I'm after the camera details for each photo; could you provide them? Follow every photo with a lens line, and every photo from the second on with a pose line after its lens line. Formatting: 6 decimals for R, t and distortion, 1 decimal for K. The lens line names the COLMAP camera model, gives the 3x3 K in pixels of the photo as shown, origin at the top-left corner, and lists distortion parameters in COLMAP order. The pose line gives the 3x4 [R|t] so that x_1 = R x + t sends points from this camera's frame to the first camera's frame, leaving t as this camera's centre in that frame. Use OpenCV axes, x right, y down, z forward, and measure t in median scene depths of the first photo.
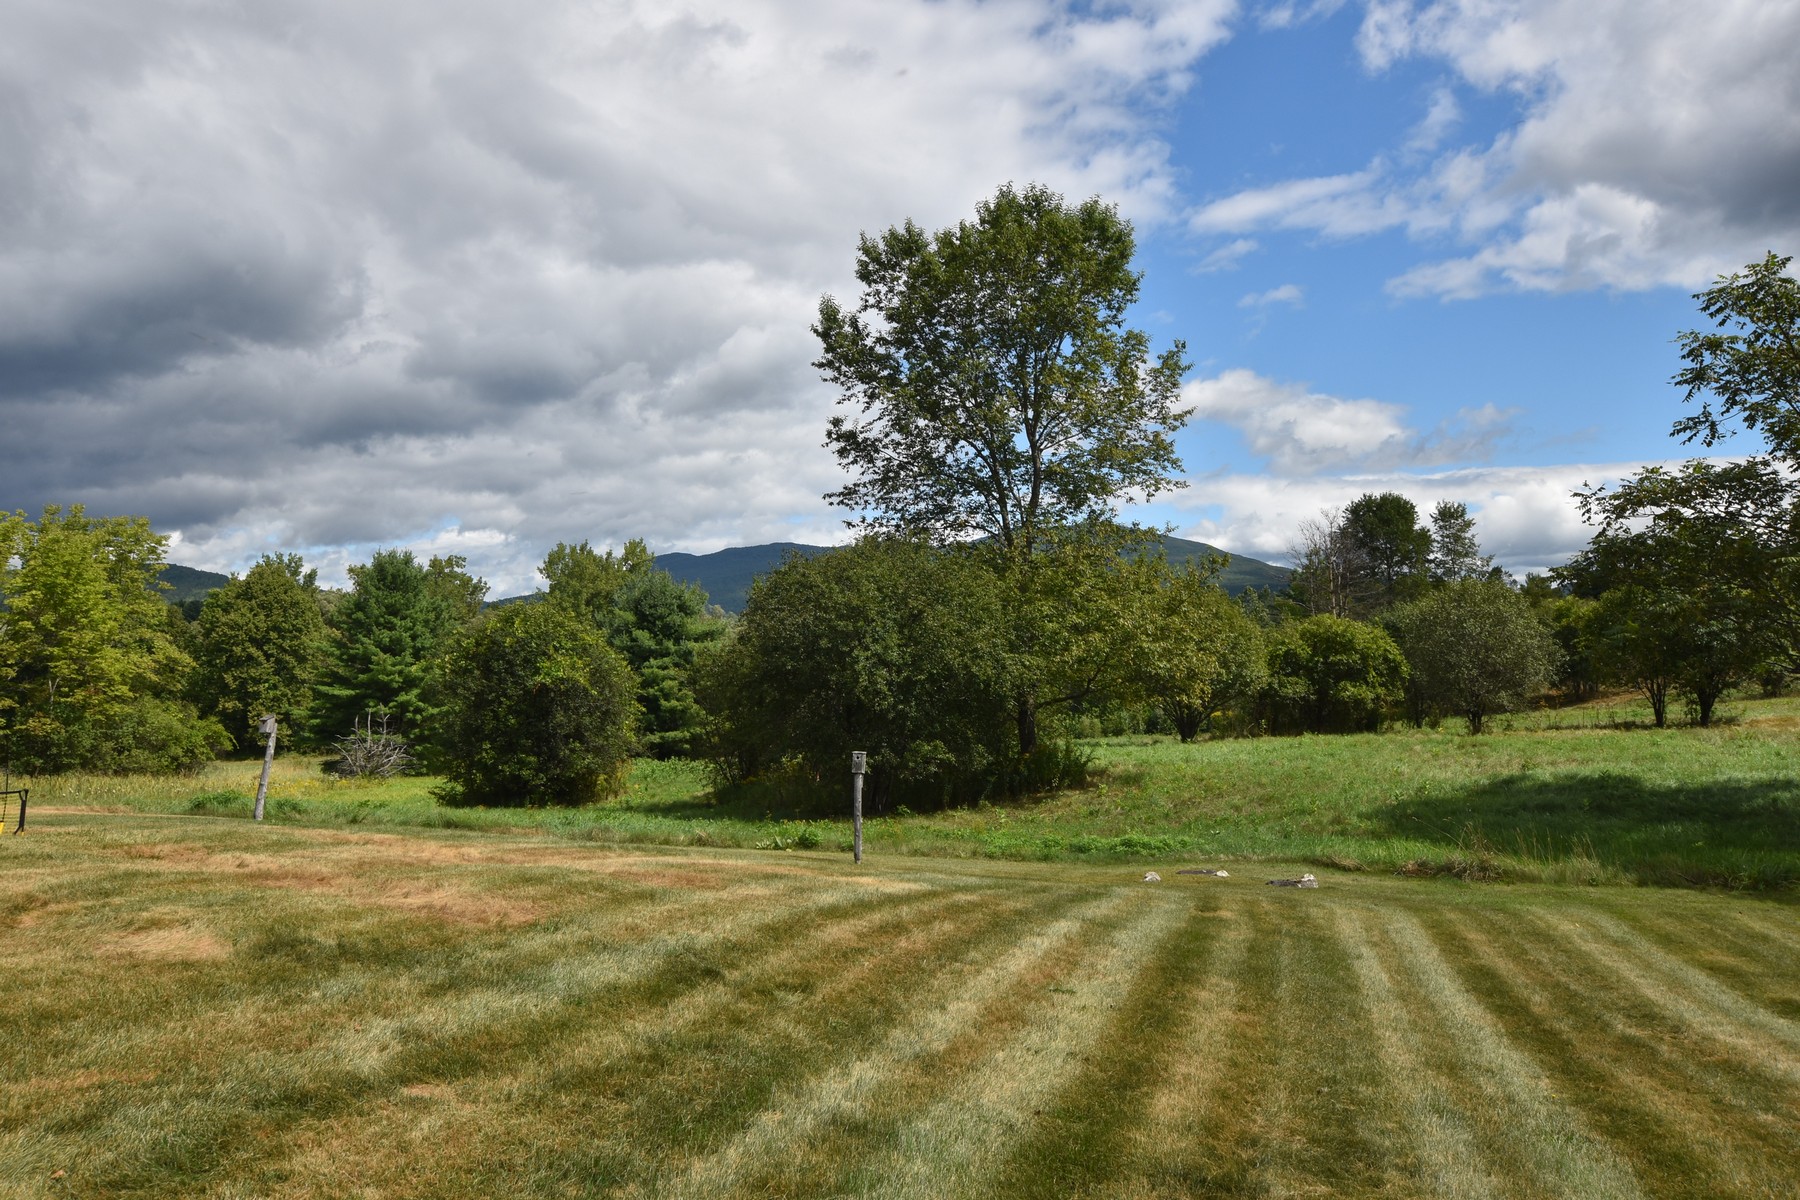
lens RADIAL K [[1506.7, 0, 902.1], [0, 1506.7, 599.2], [0, 0, 1]] dist [0.015255, 0.030623]
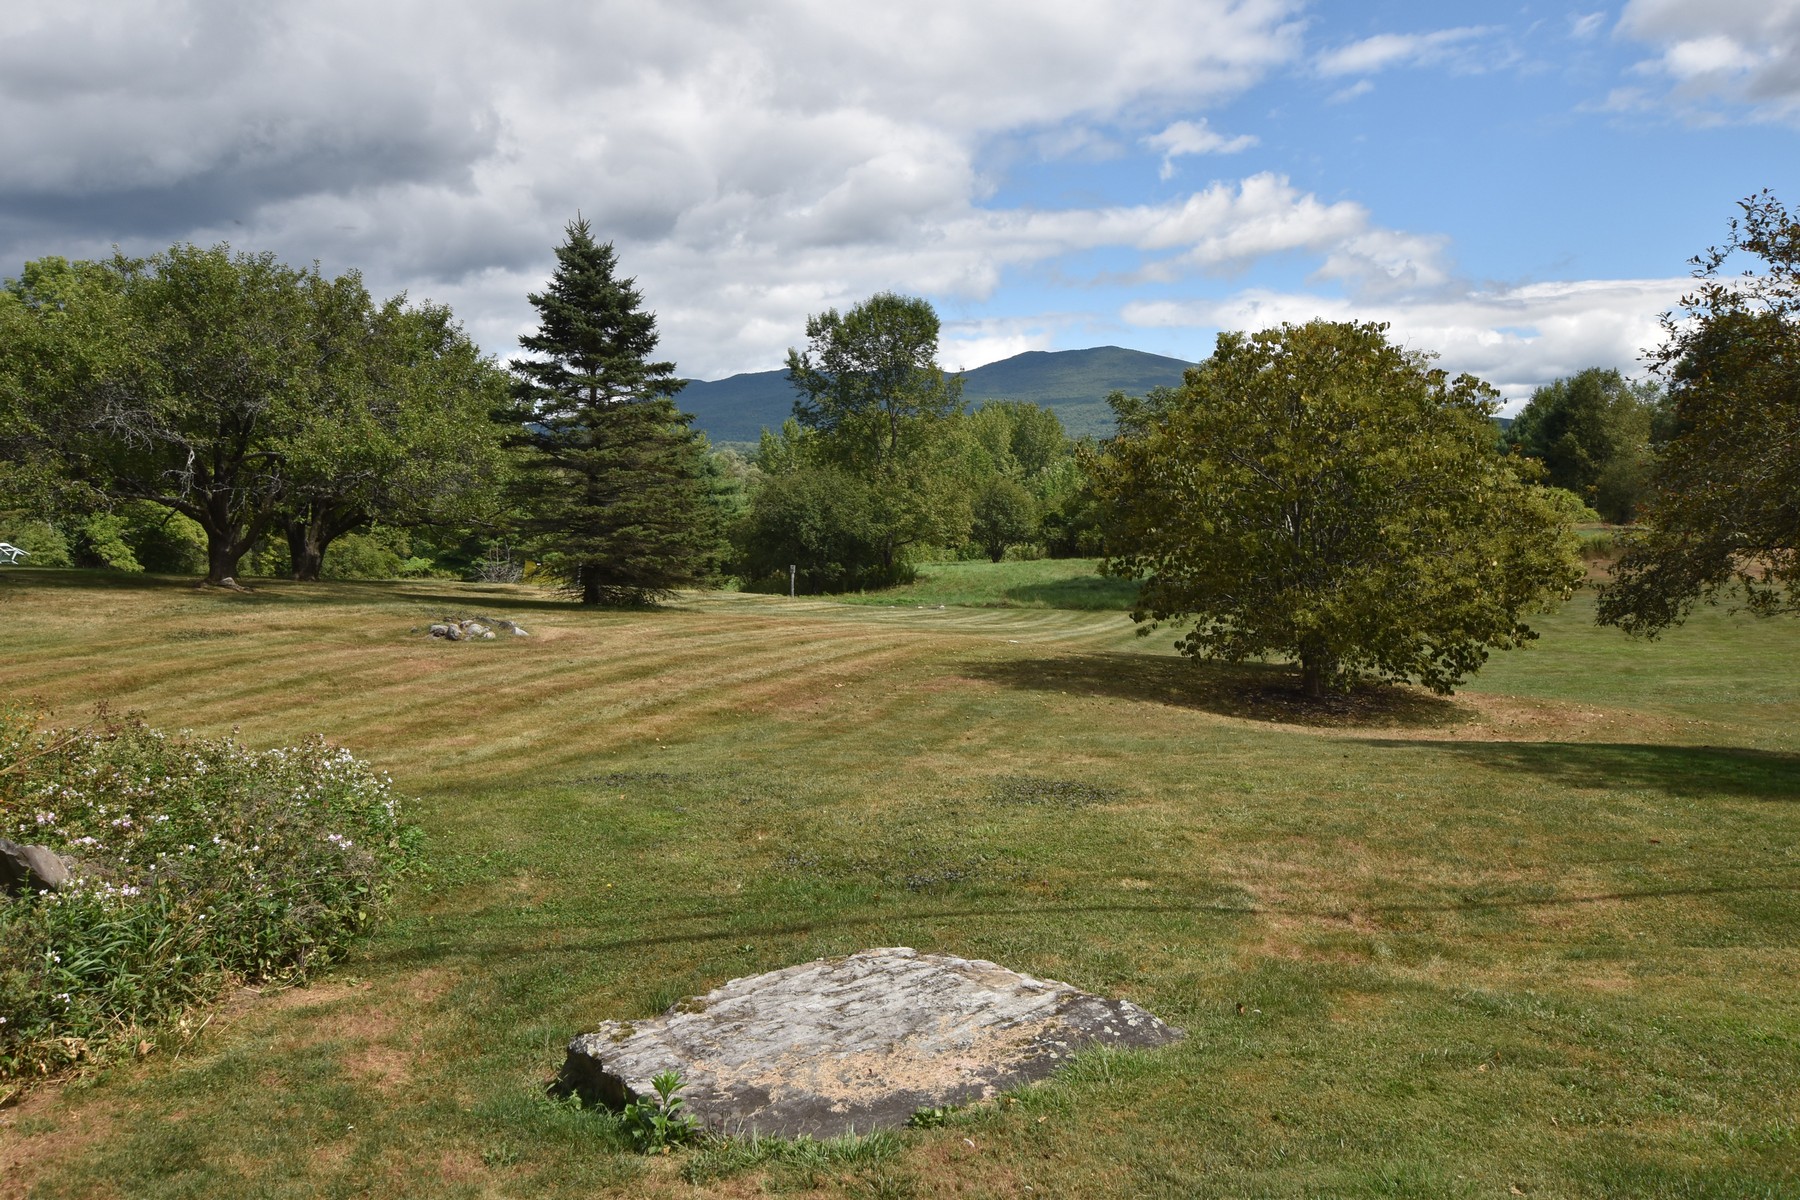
lens RADIAL K [[1506.7, 0, 904.7], [0, 1506.7, 597.4], [0, 0, 1]] dist [0.015255, 0.030623]
pose [[0.999976, -0.002237, -0.006549, 0.092288], [0.002968, 0.993488, 0.113897, -0.074883], [0.006252, -0.113914, 0.993471, -0.845651]]
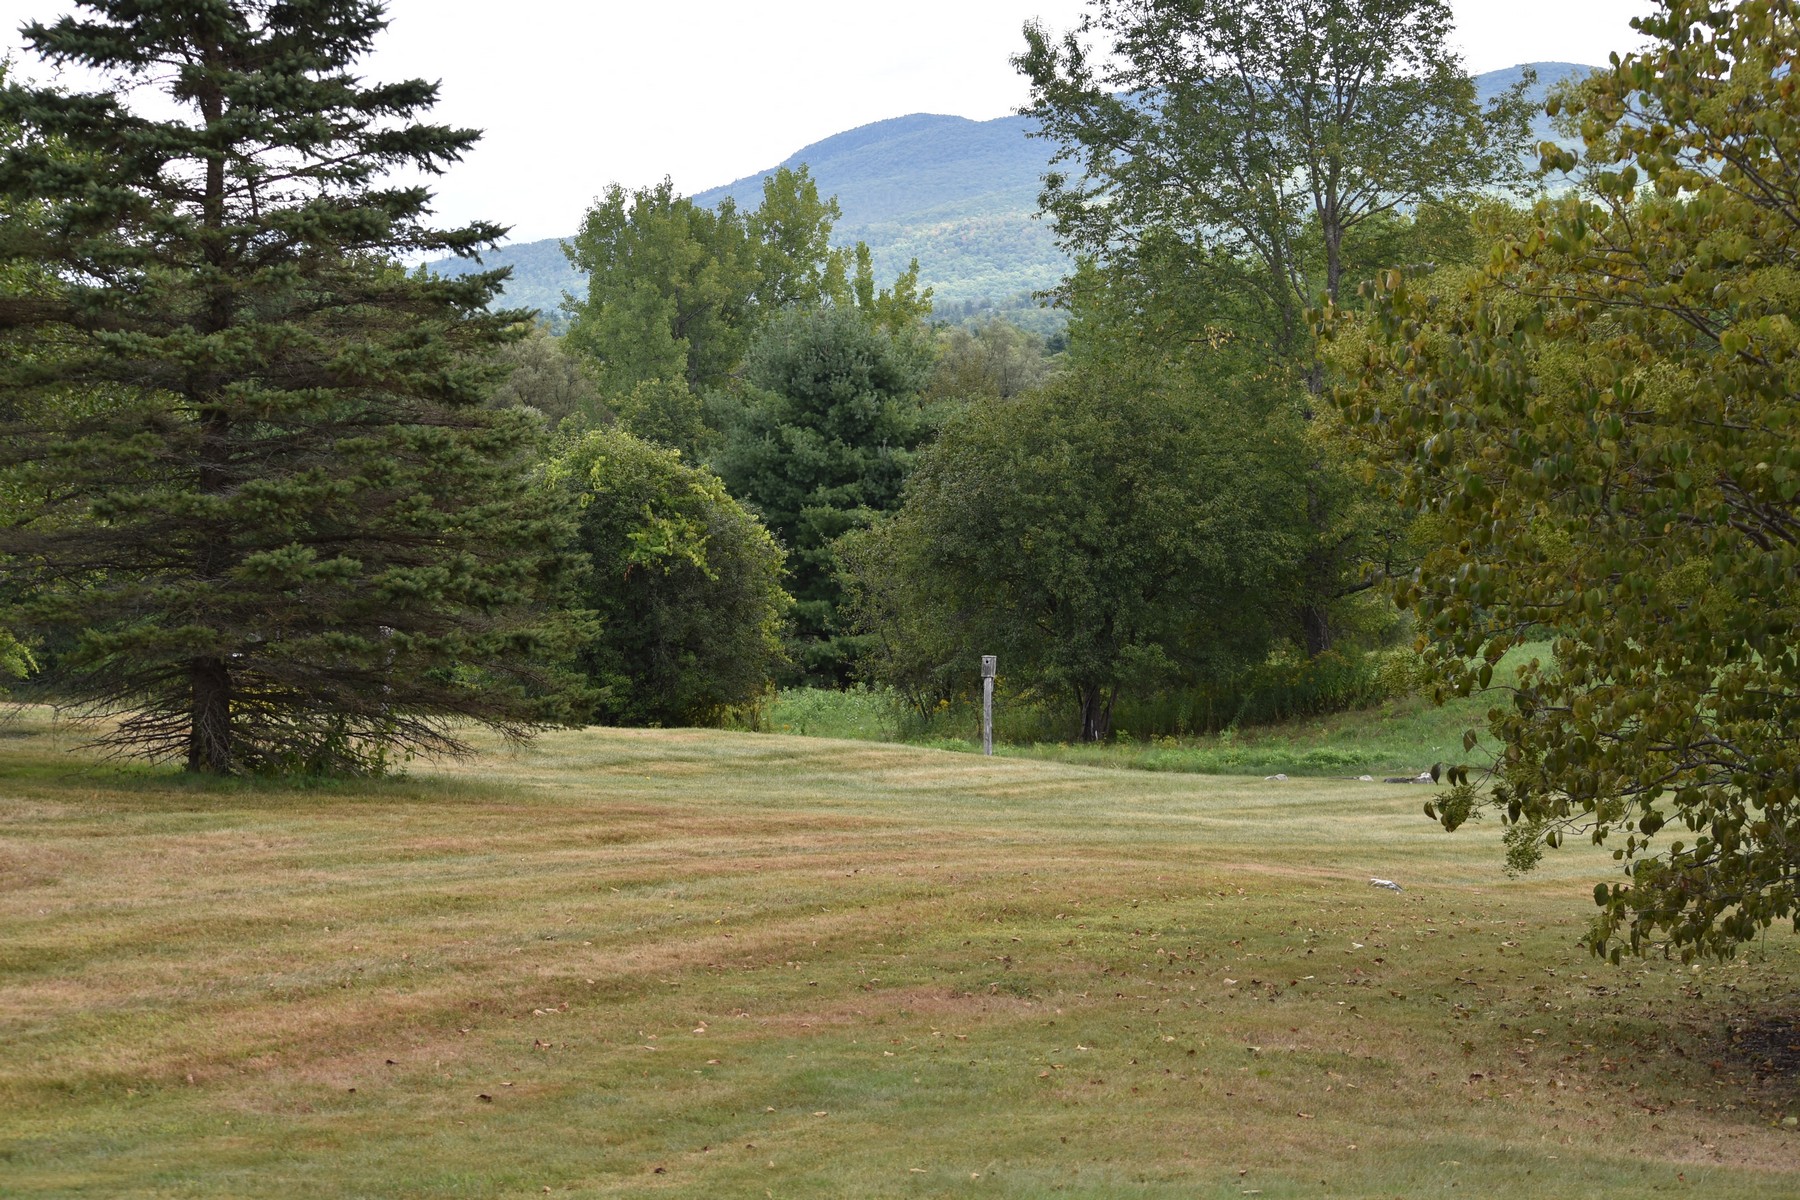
lens RADIAL K [[4449.6, 0, 903.6], [0, 4449.6, 612.0], [0, 0, 1]] dist [-0.276370, 0.000000]
pose [[0.988118, -0.009170, -0.153421, 0.163141], [0.021920, 0.996422, 0.081625, -0.074358], [0.152123, -0.084018, 0.984784, -0.839525]]
